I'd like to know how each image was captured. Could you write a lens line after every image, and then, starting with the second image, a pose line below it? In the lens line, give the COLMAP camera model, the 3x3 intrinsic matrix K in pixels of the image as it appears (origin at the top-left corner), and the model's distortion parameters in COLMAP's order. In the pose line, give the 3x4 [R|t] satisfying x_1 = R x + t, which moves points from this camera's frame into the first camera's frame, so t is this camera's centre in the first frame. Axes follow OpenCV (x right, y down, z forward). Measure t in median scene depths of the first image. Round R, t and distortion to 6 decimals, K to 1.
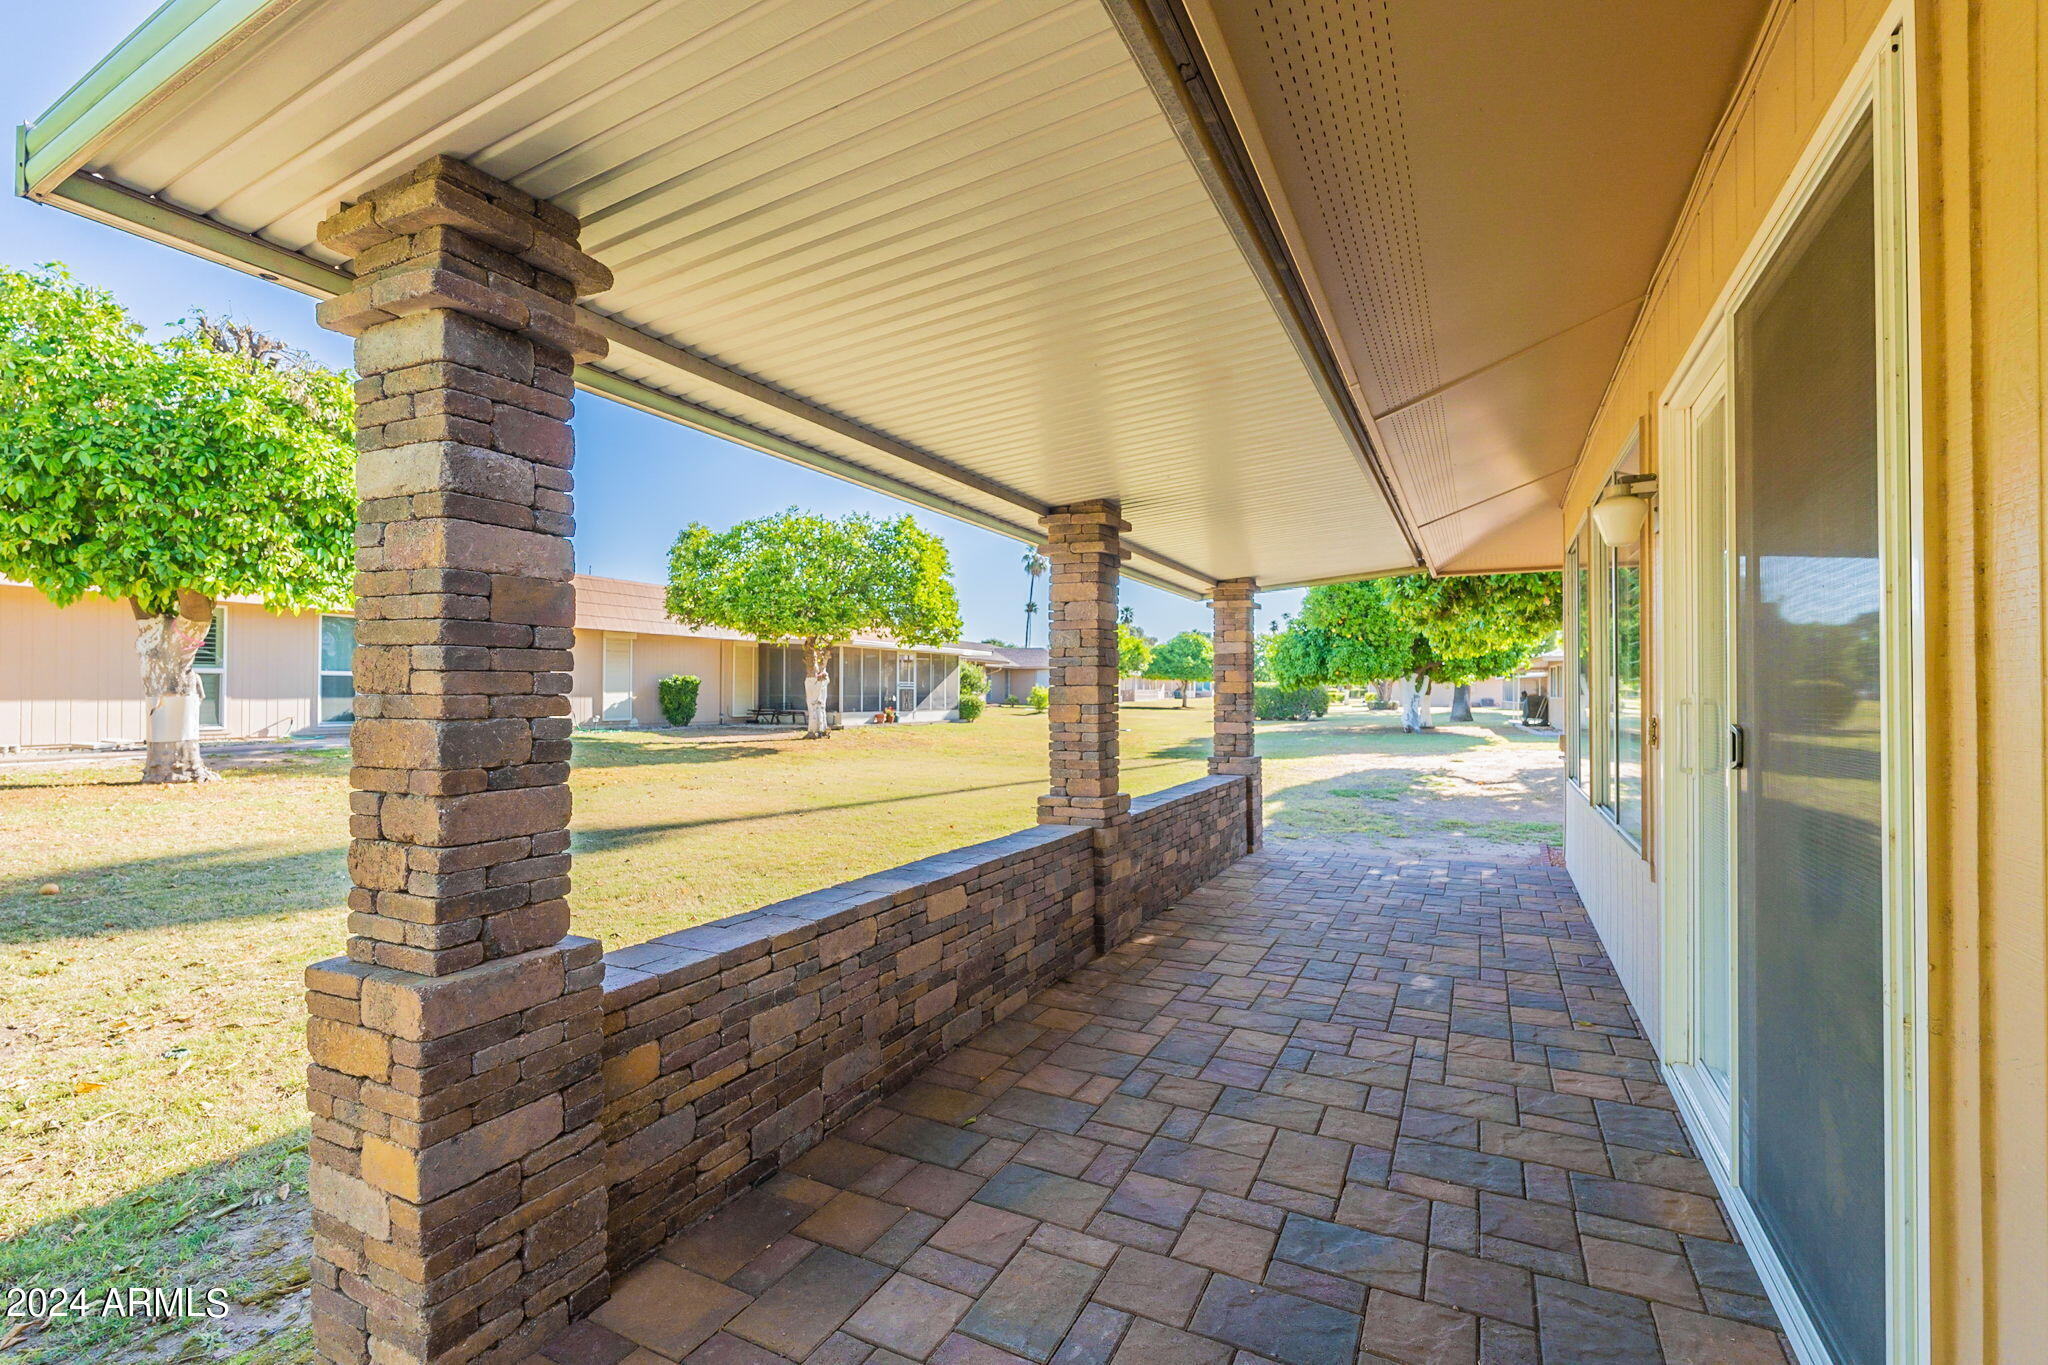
lens RADIAL K [[895.2, 0, 1021.7], [0, 895.2, 688.9], [0, 0, 1]] dist [-0.000272, 0.000272]
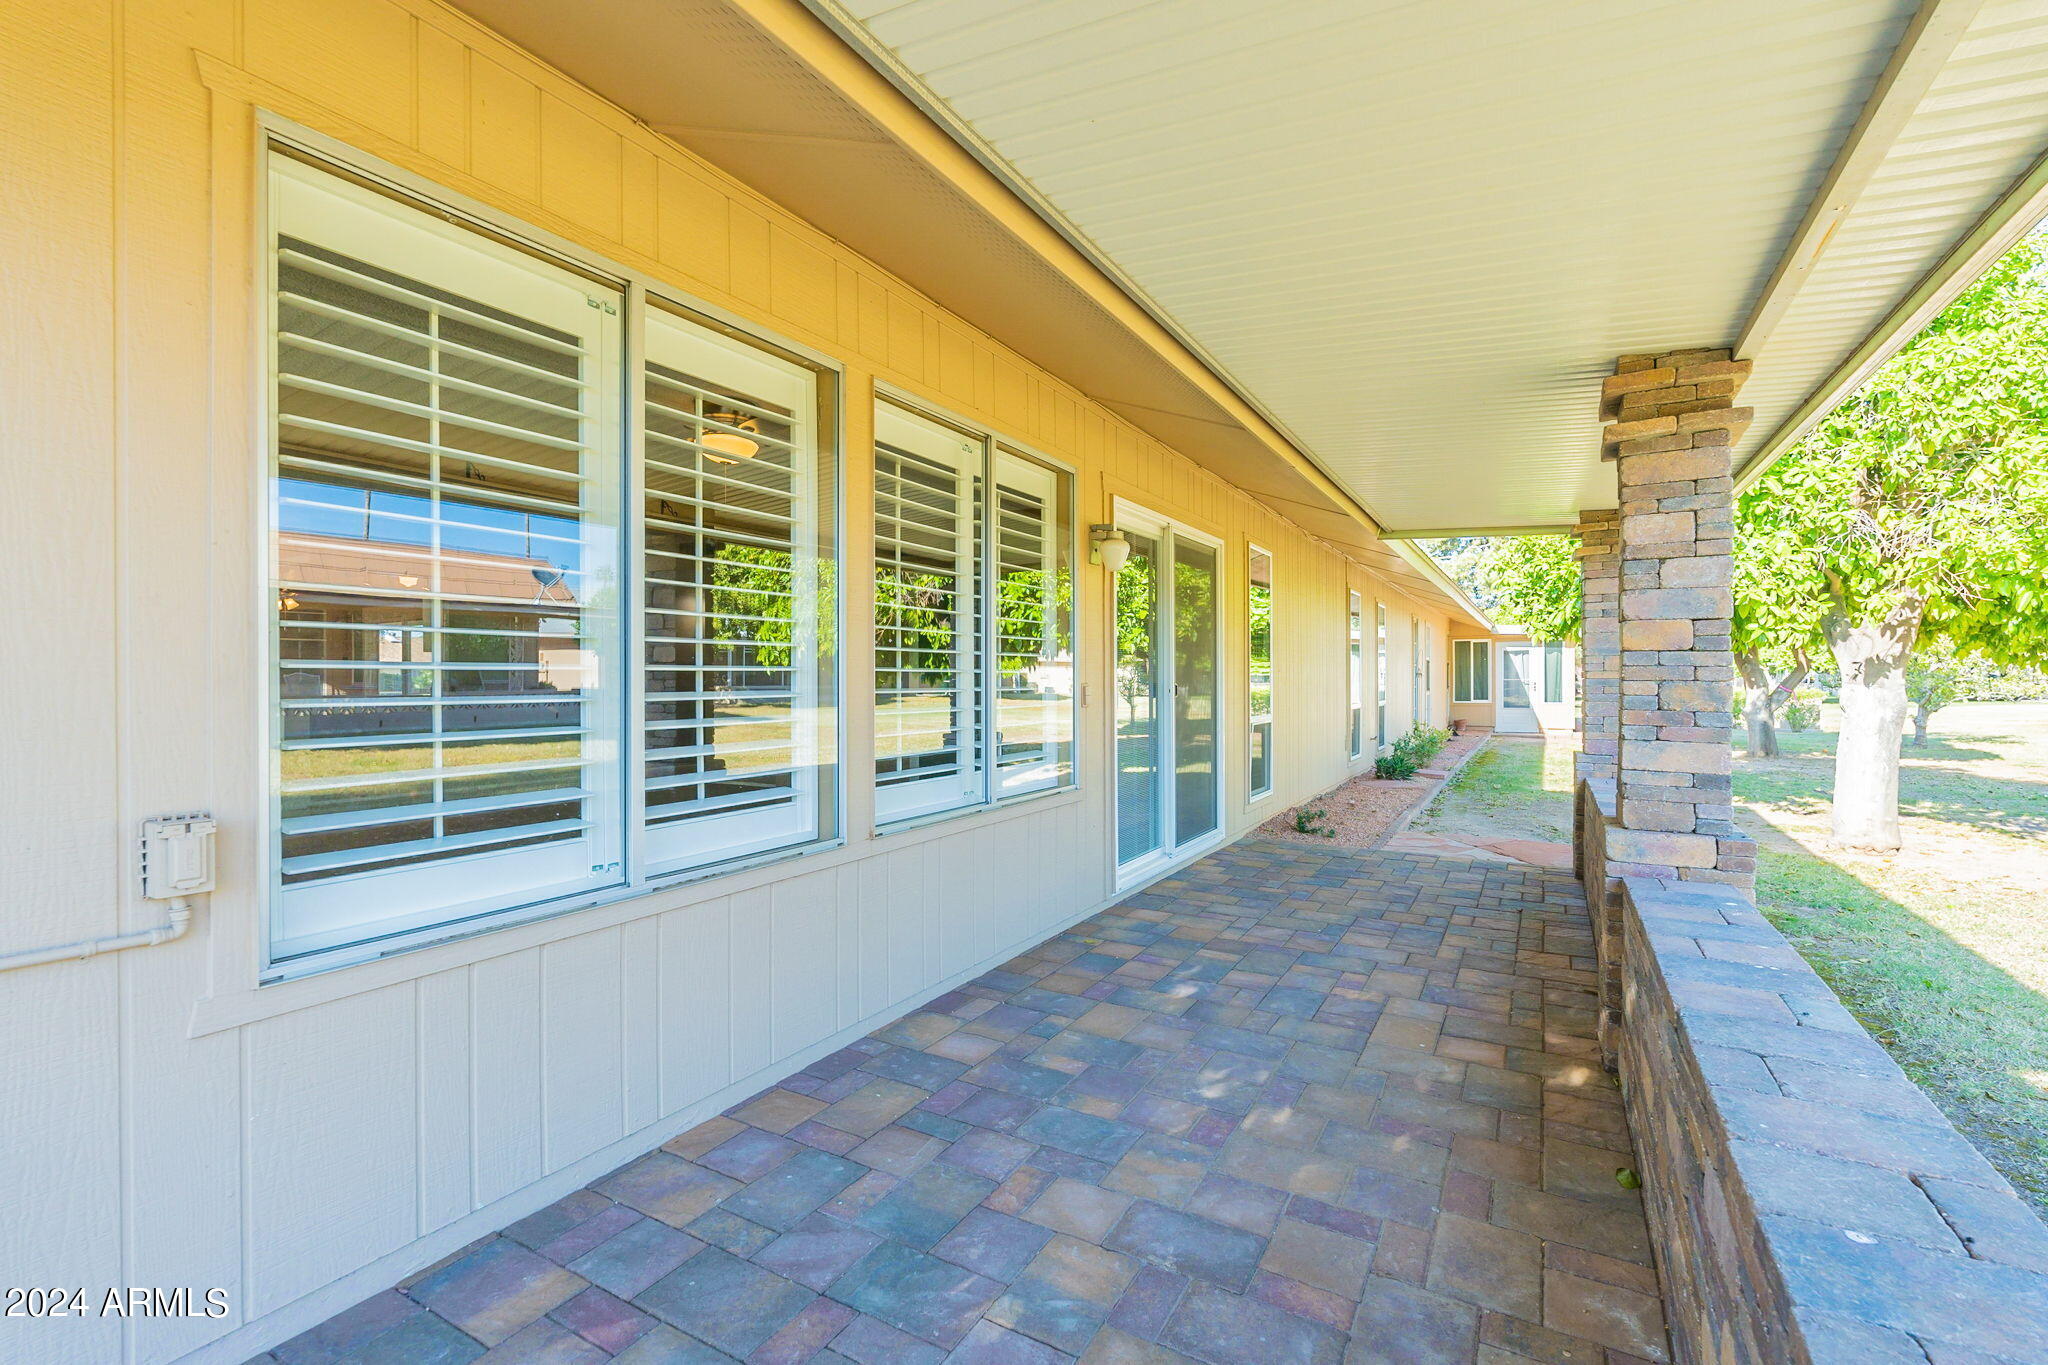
lens RADIAL K [[895.2, 0, 1021.7], [0, 895.2, 688.9], [0, 0, 1]] dist [-0.000272, 0.000272]
pose [[-0.998438, 0.004966, 0.055646, 0.675322], [0.004771, 0.999982, -0.003647, 0.033721], [-0.055663, -0.003376, -0.998444, 2.293264]]
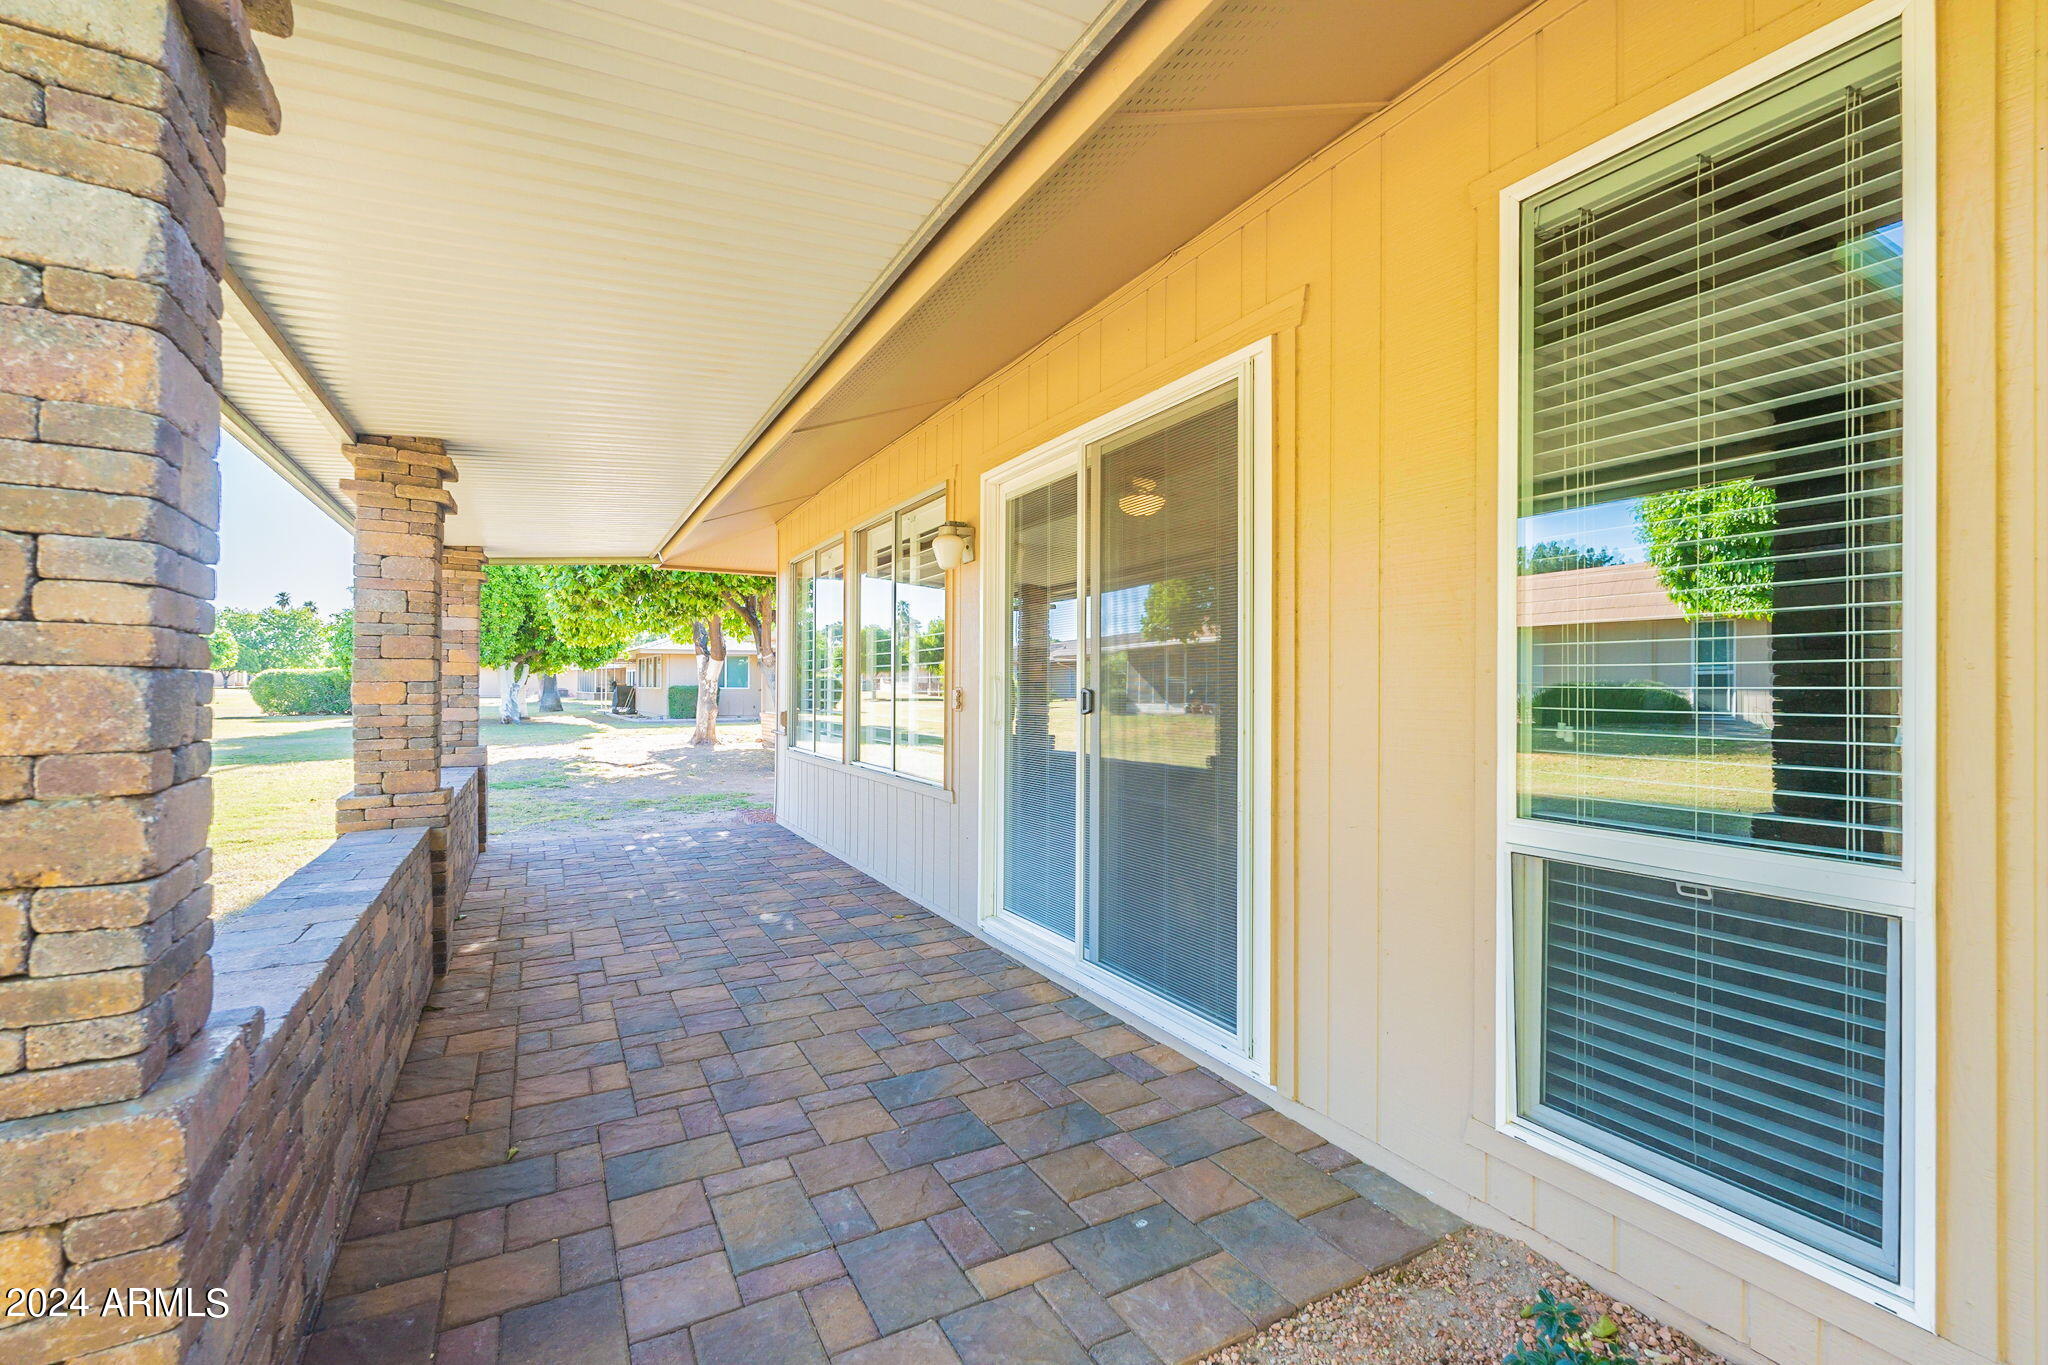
lens RADIAL K [[895.2, 0, 1021.7], [0, 895.2, 688.9], [0, 0, 1]] dist [-0.000272, 0.000272]
pose [[0.563120, 0.000513, 0.826375, -0.400489], [-0.008260, 0.999953, 0.005008, 0.020652], [-0.826334, -0.009646, 0.563098, 0.087452]]
